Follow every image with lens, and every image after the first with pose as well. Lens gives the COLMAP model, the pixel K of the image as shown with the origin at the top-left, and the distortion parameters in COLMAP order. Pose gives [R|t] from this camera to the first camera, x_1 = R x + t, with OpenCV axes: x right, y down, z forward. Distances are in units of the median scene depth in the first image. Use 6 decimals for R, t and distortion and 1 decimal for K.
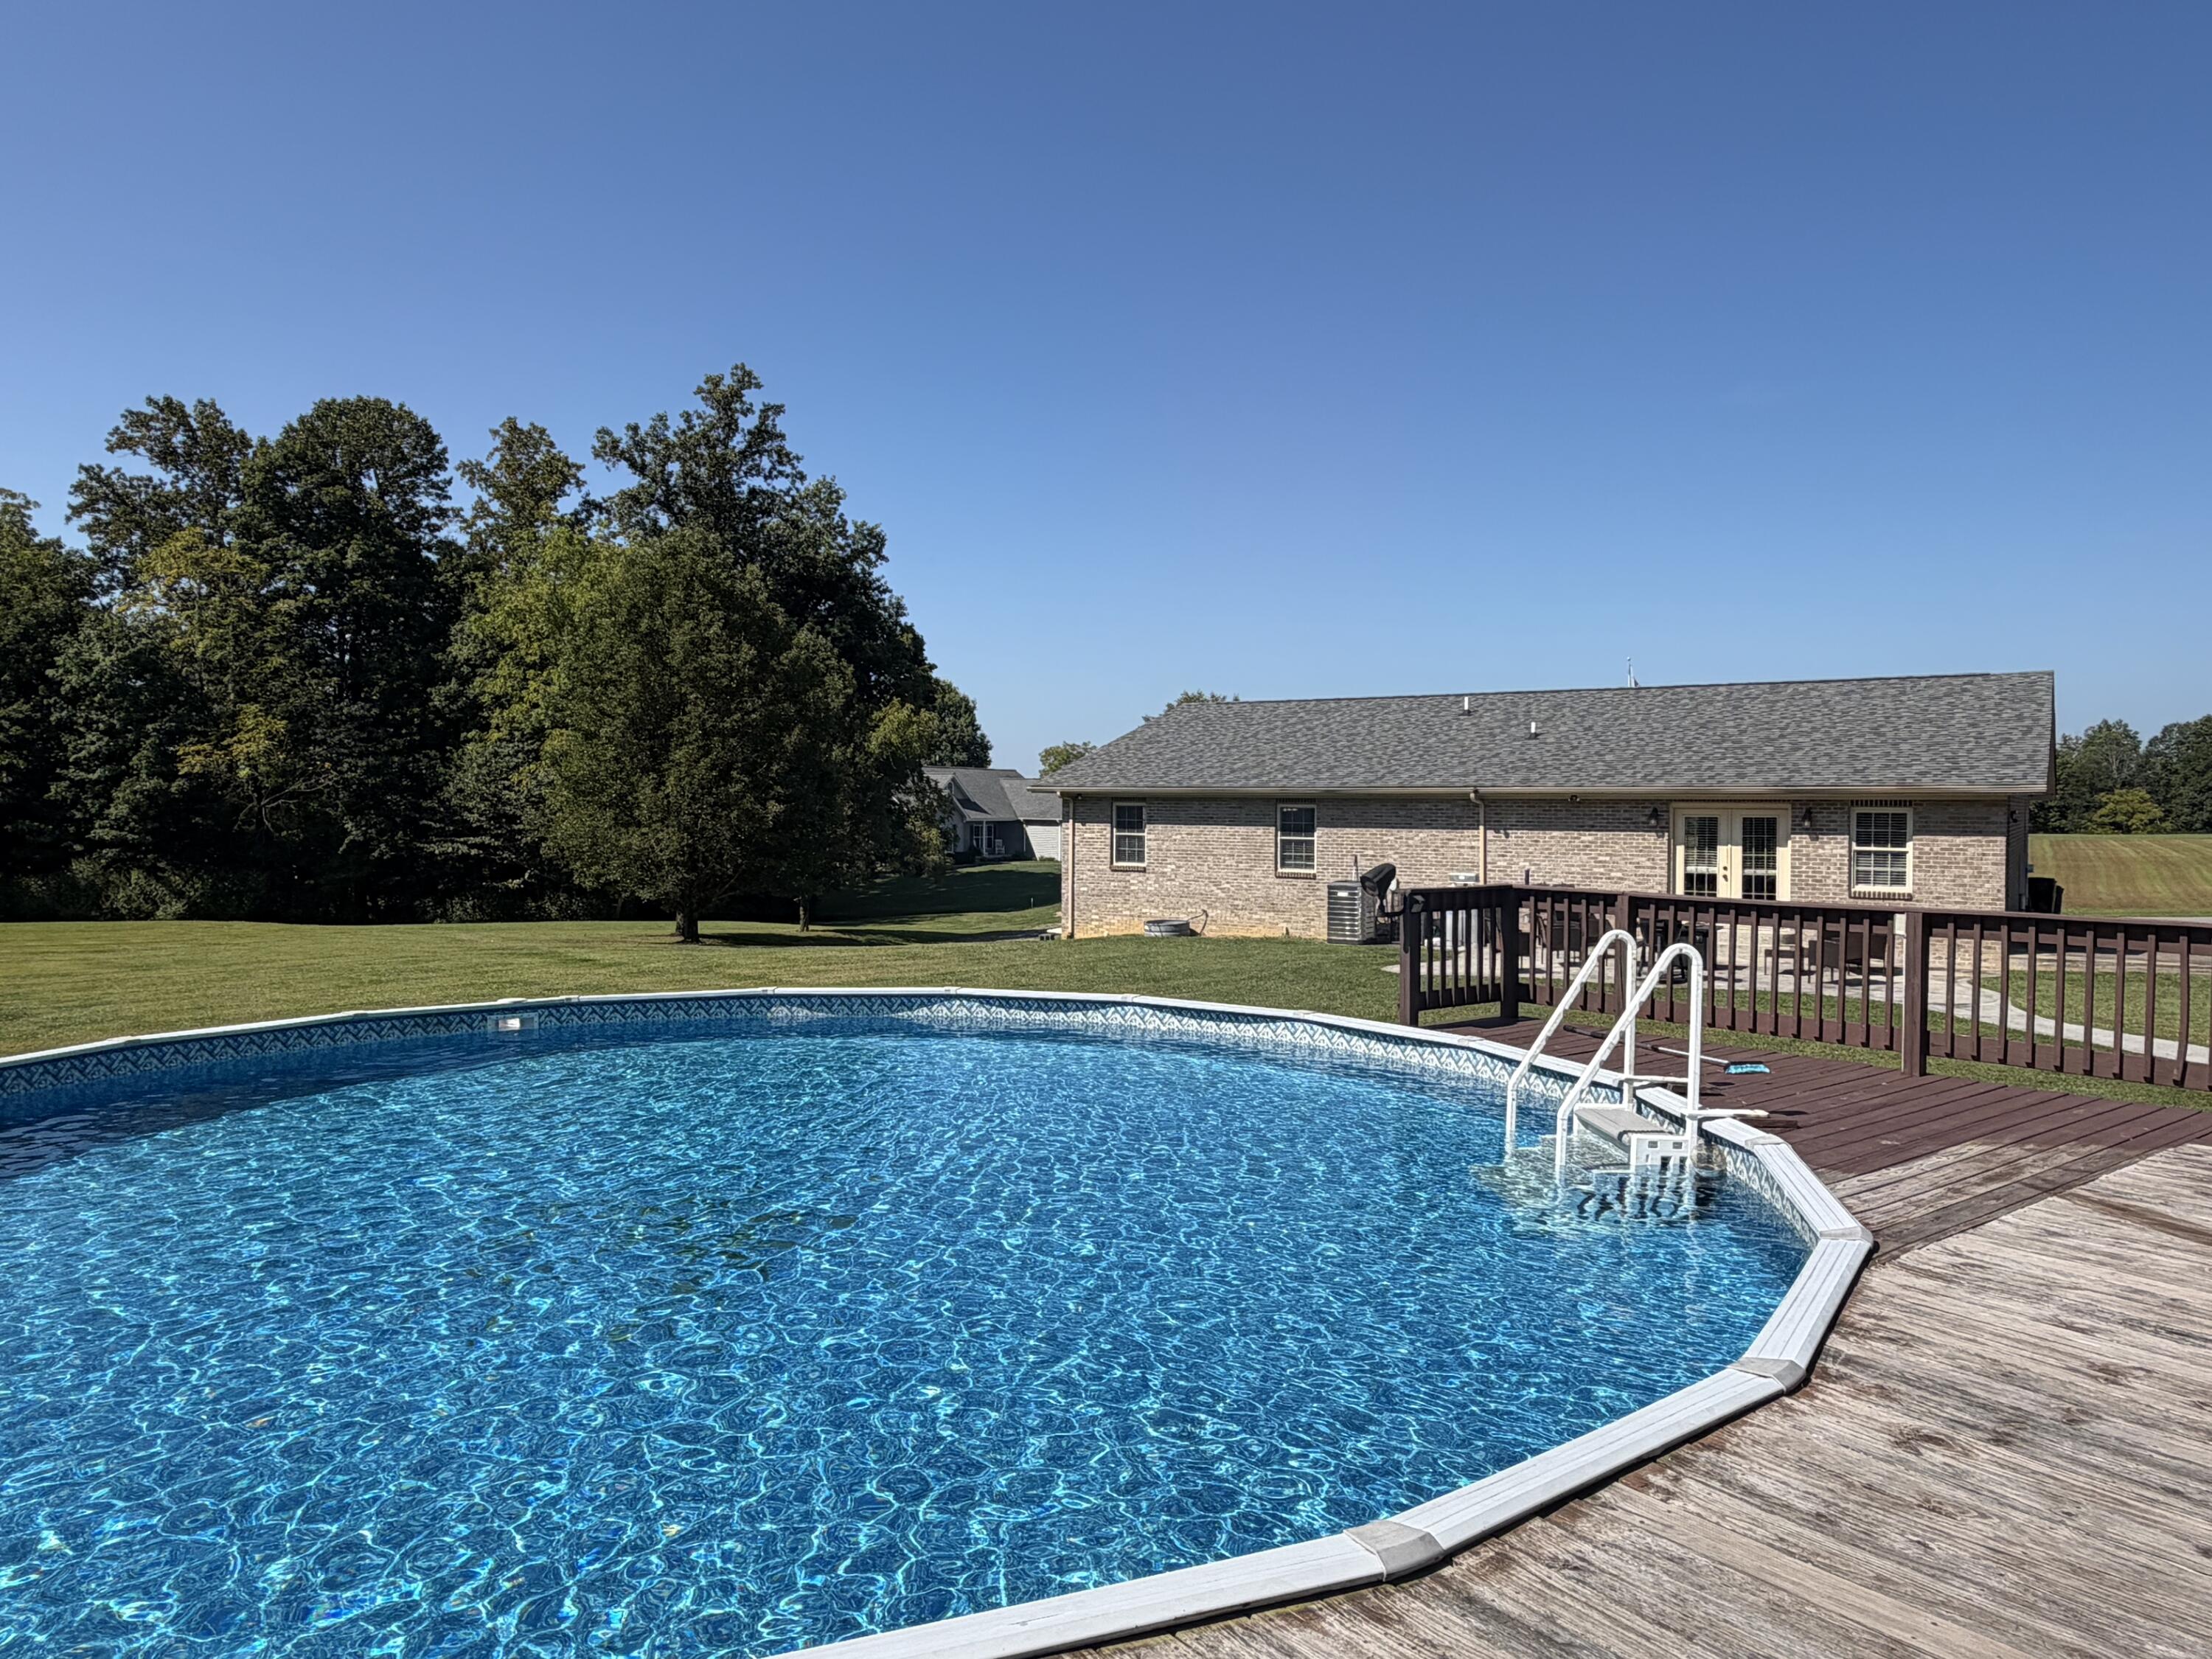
lens RADIAL K [[1443.1, 0, 1106.0], [0, 1443.1, 829.5], [0, 0, 1]] dist [0.002615, 0.001541]
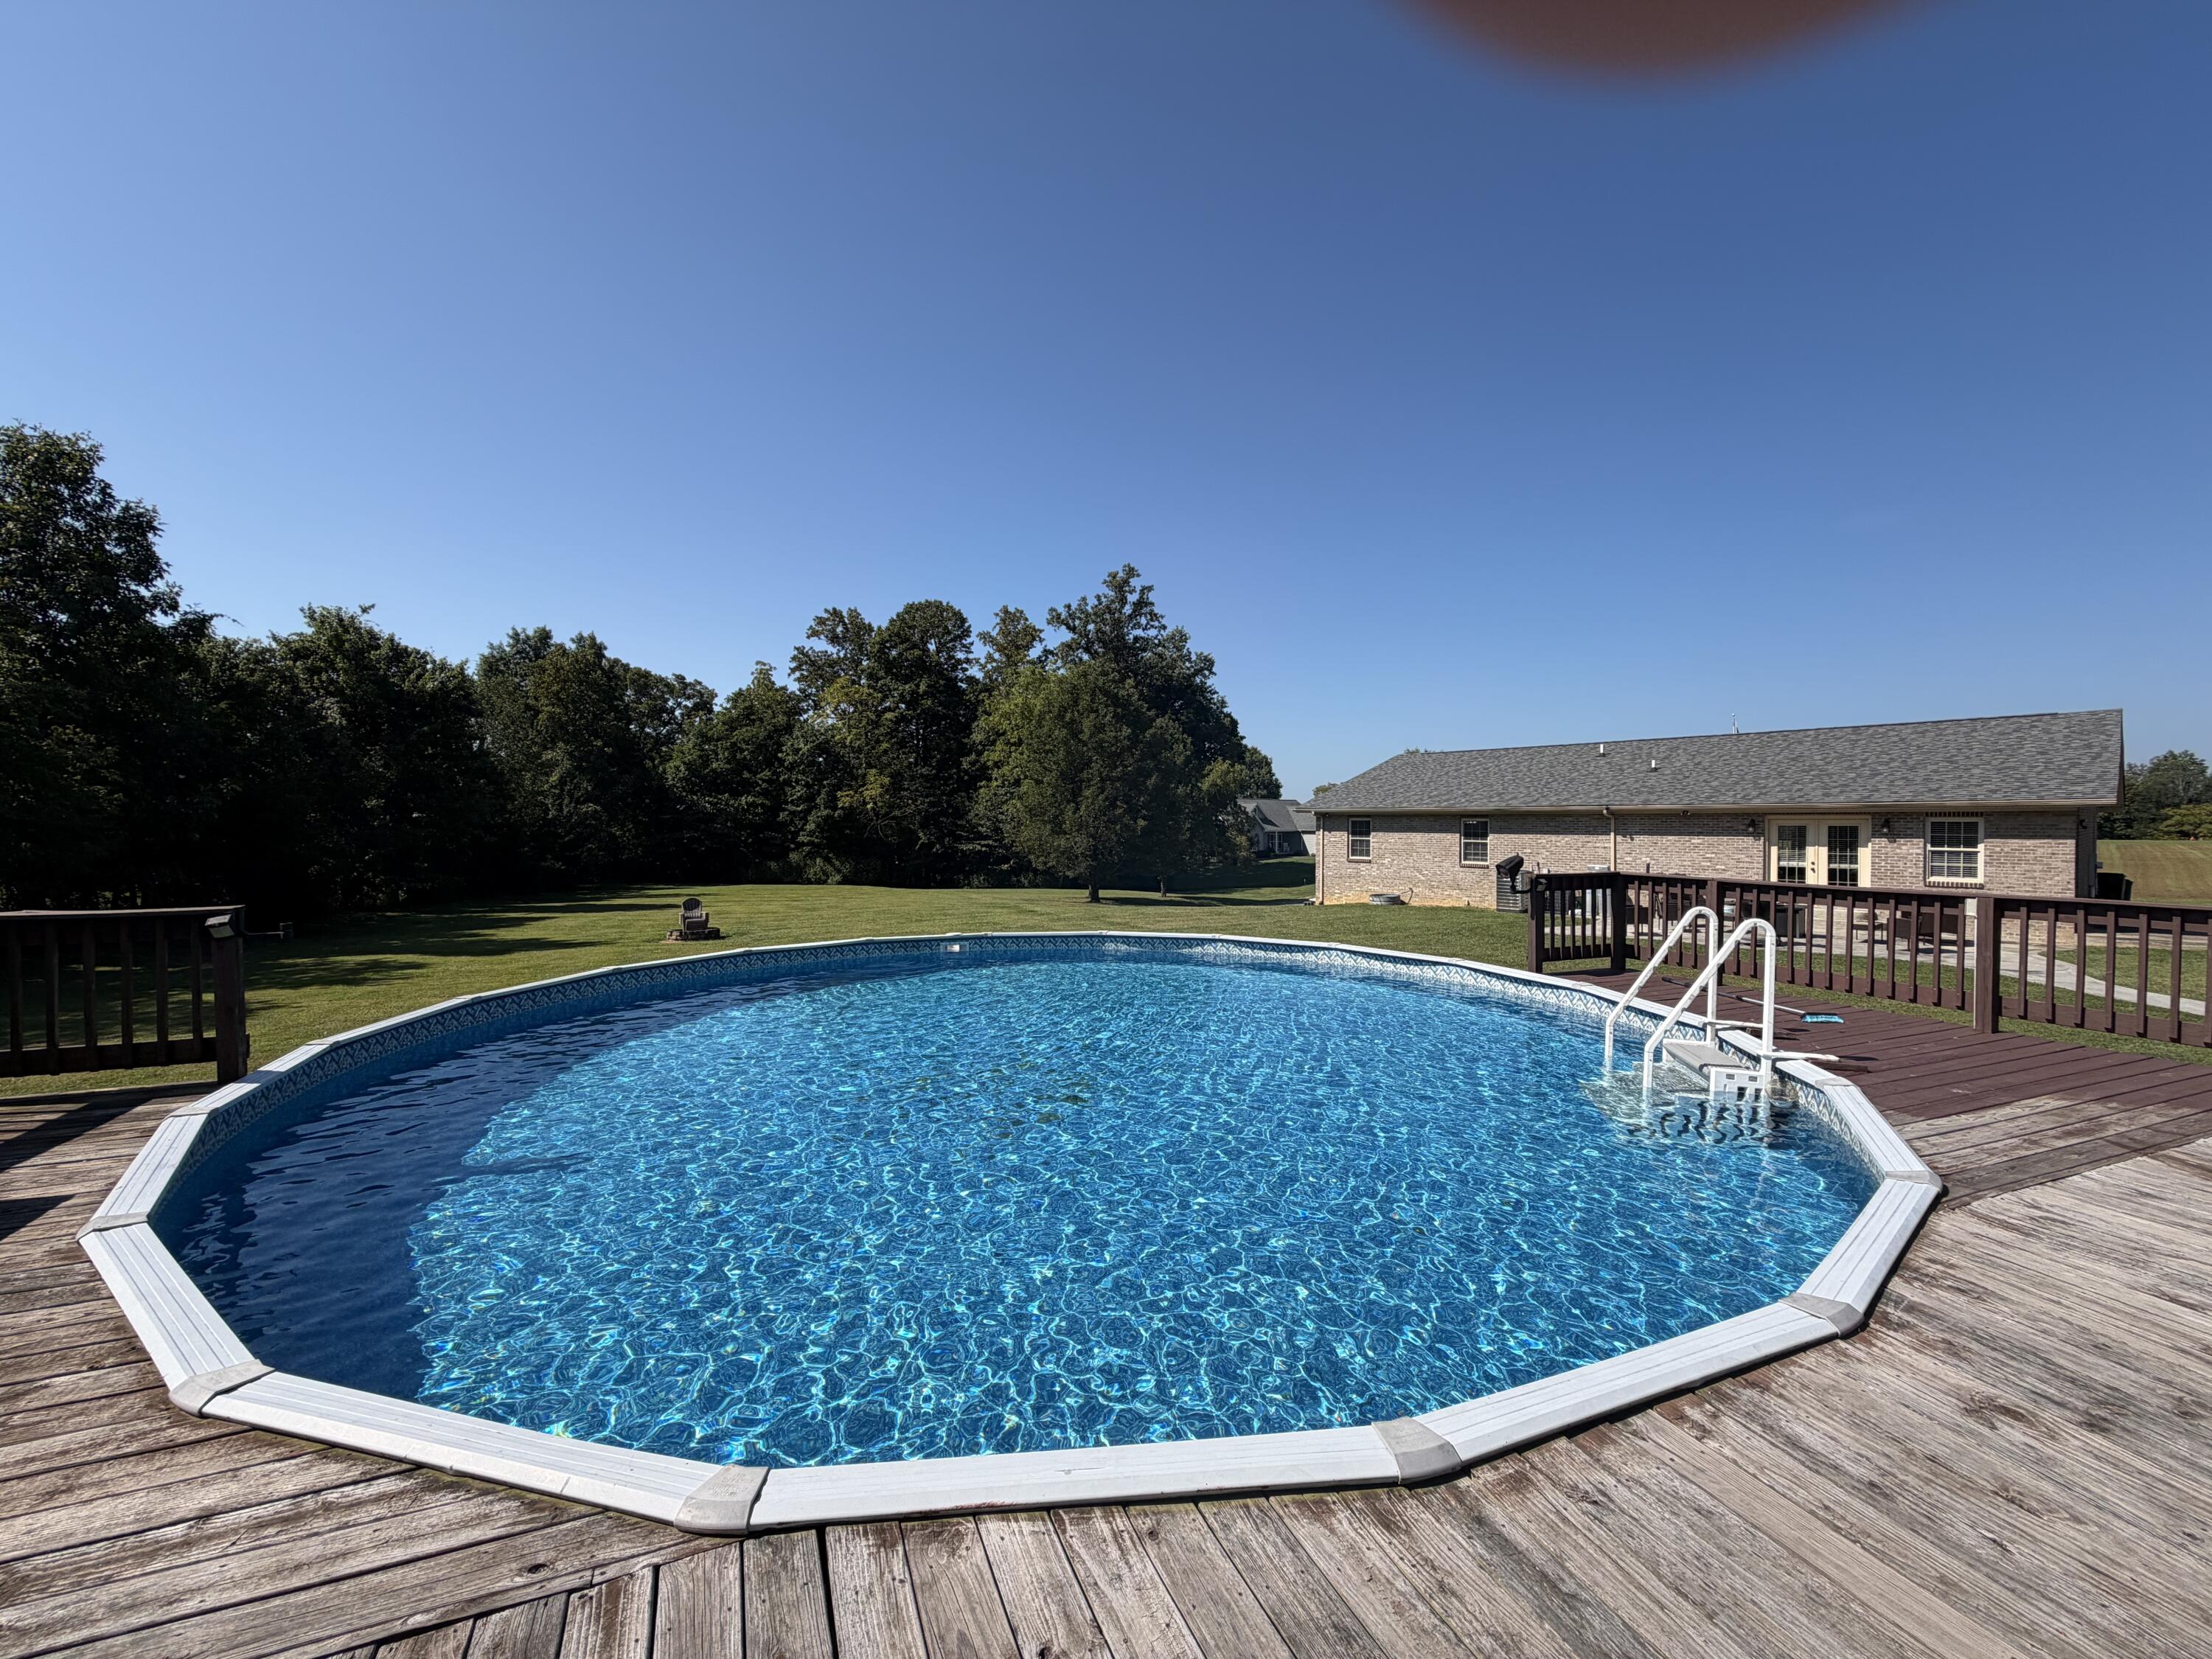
lens RADIAL K [[868.1, 0, 1106.0], [0, 868.1, 829.5], [0, 0, 1]] dist [0.002400, -0.000209]
pose [[0.960808, -0.002912, -0.277198, 0.014105], [0.000515, 0.999962, -0.008718, 0.001673], [0.277213, 0.008234, 0.960773, 0.024833]]
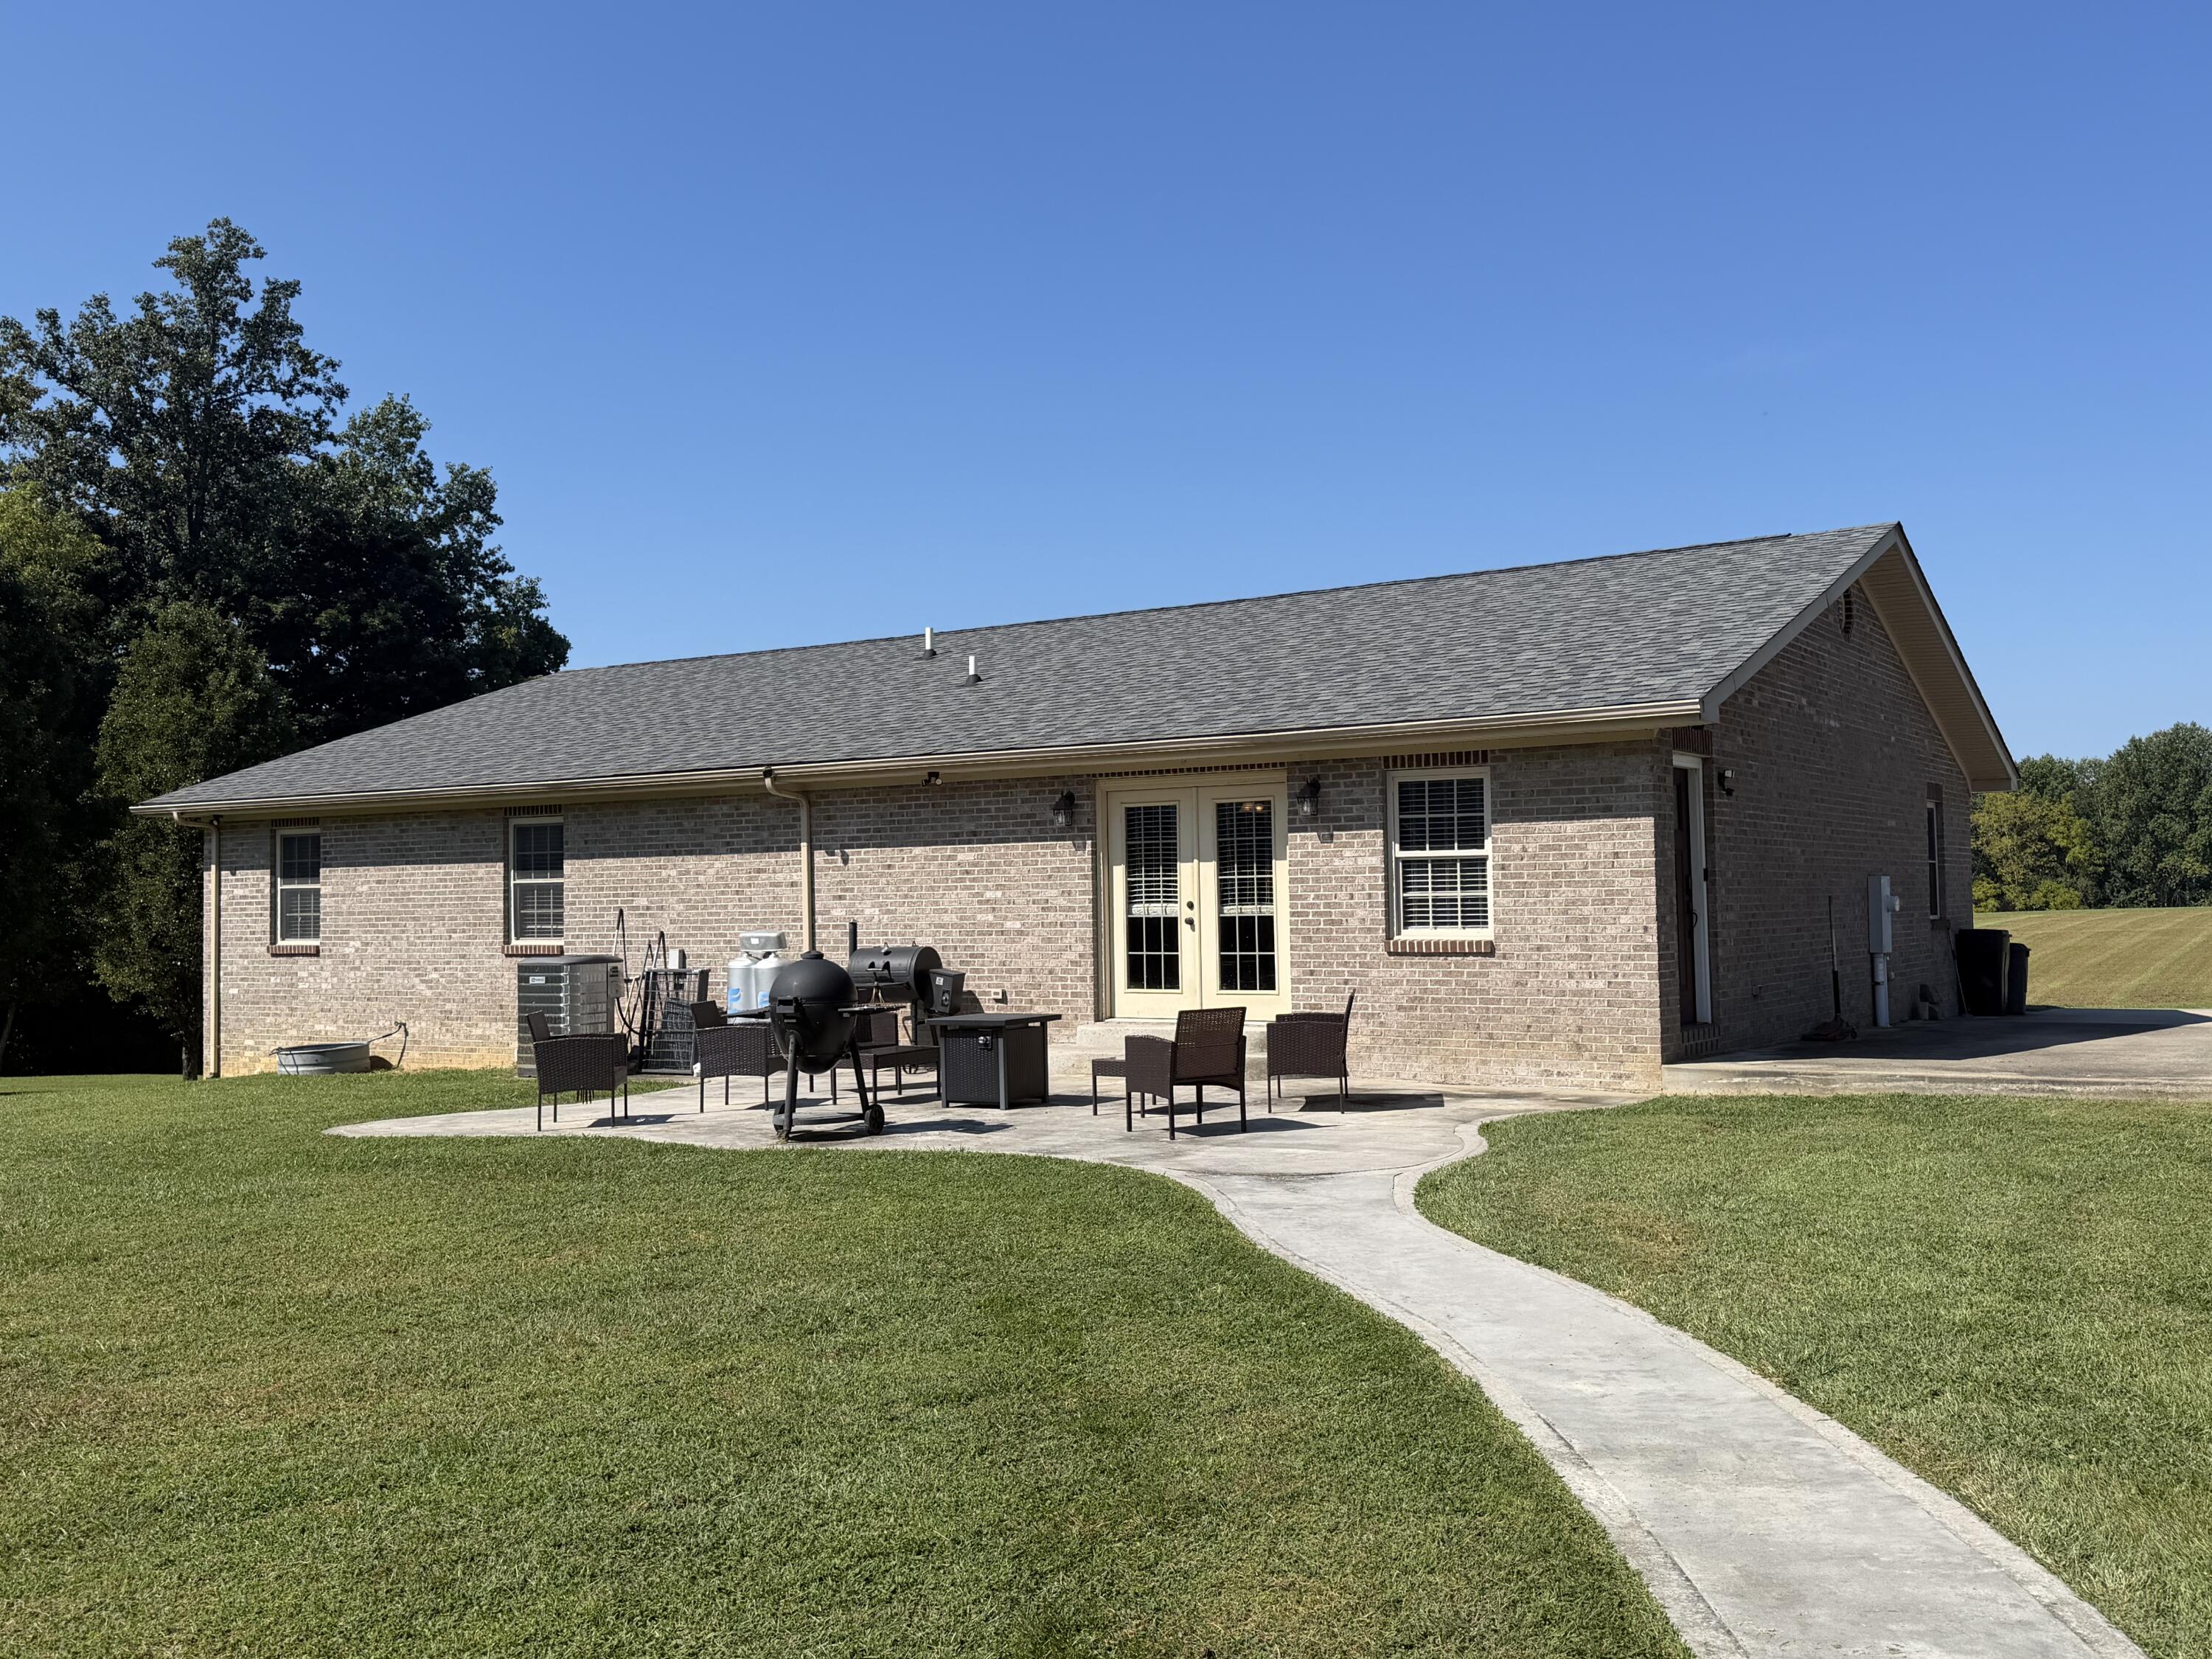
lens RADIAL K [[2027.6, 0, 1106.0], [0, 2027.6, 829.5], [0, 0, 1]] dist [0.007305, -0.001194]
pose [[0.999286, -0.021838, 0.030827, 0.328252], [0.023435, 0.998351, -0.052410, 0.031936], [-0.029631, 0.053095, 0.998150, 0.253437]]
